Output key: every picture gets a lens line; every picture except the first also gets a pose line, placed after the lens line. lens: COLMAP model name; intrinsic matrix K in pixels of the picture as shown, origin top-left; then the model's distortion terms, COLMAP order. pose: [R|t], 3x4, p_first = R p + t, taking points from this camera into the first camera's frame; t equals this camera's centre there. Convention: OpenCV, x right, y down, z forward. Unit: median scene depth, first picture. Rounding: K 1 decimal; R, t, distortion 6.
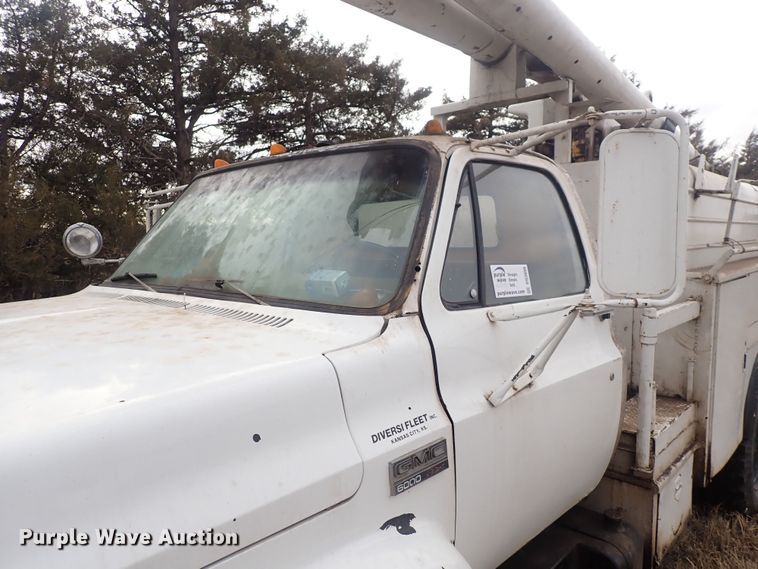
lens RADIAL K [[562.0, 0, 375.6], [0, 562.0, 293.8], [0, 0, 1]] dist [-0.001418, -0.002114]
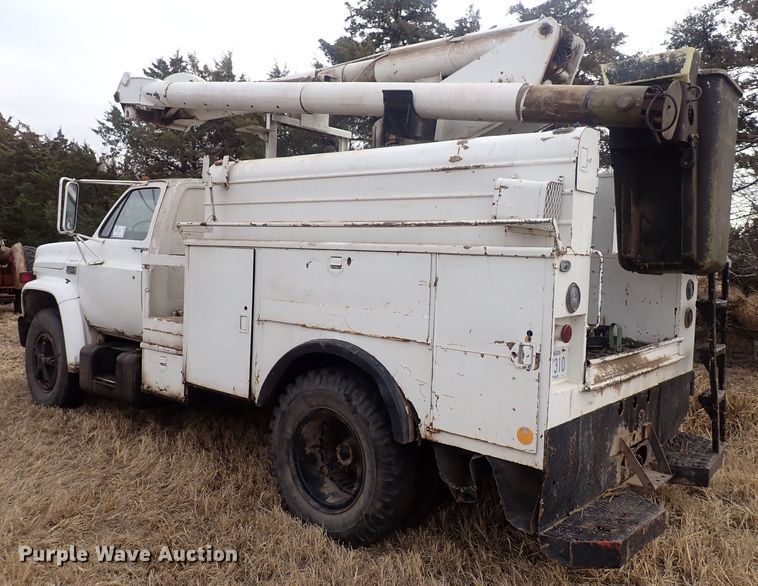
lens RADIAL K [[665.2, 0, 379.3], [0, 665.2, 276.6], [0, 0, 1]] dist [-0.002938, -0.003250]
pose [[0.039697, 0.049716, -0.997974, 2.328618], [-0.139261, 0.989289, 0.043743, -0.082473], [0.989460, 0.137242, 0.046195, 1.387800]]
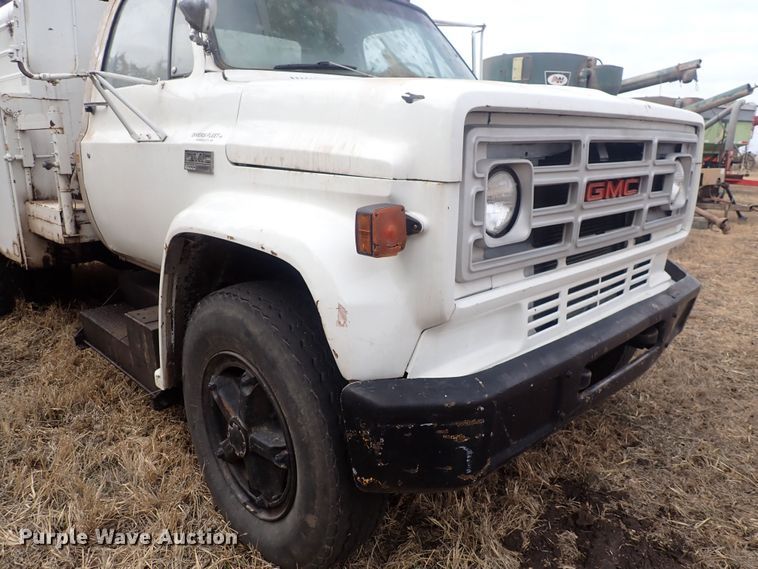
lens RADIAL K [[562.0, 0, 375.6], [0, 562.0, 293.8], [0, 0, 1]] dist [-0.001418, -0.002114]
pose [[0.044255, -0.248759, 0.967554, -1.252323], [0.084467, 0.965966, 0.244488, 0.106193], [-0.995443, 0.070906, 0.063761, 0.708662]]
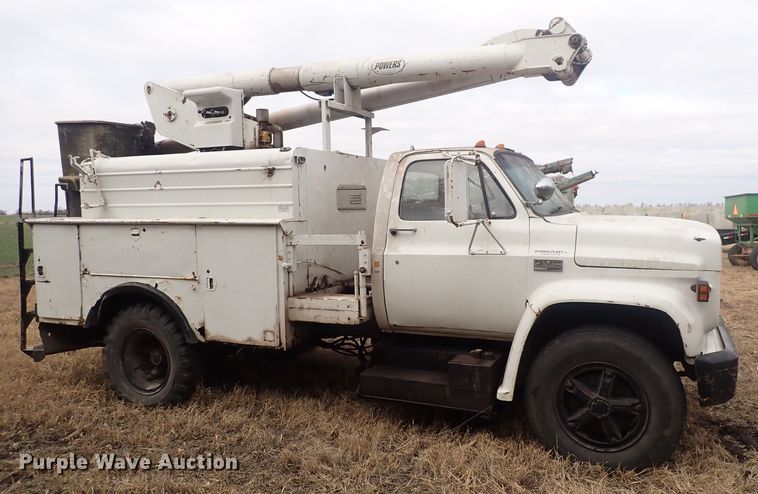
lens RADIAL K [[605.7, 0, 413.4], [0, 605.7, 246.6], [0, 0, 1]] dist [0.000998, -0.000395]
pose [[-0.339450, -0.048672, 0.939364, -1.800933], [0.110838, 0.989633, 0.091329, -0.119169], [-0.934071, 0.135119, -0.330536, 1.766120]]
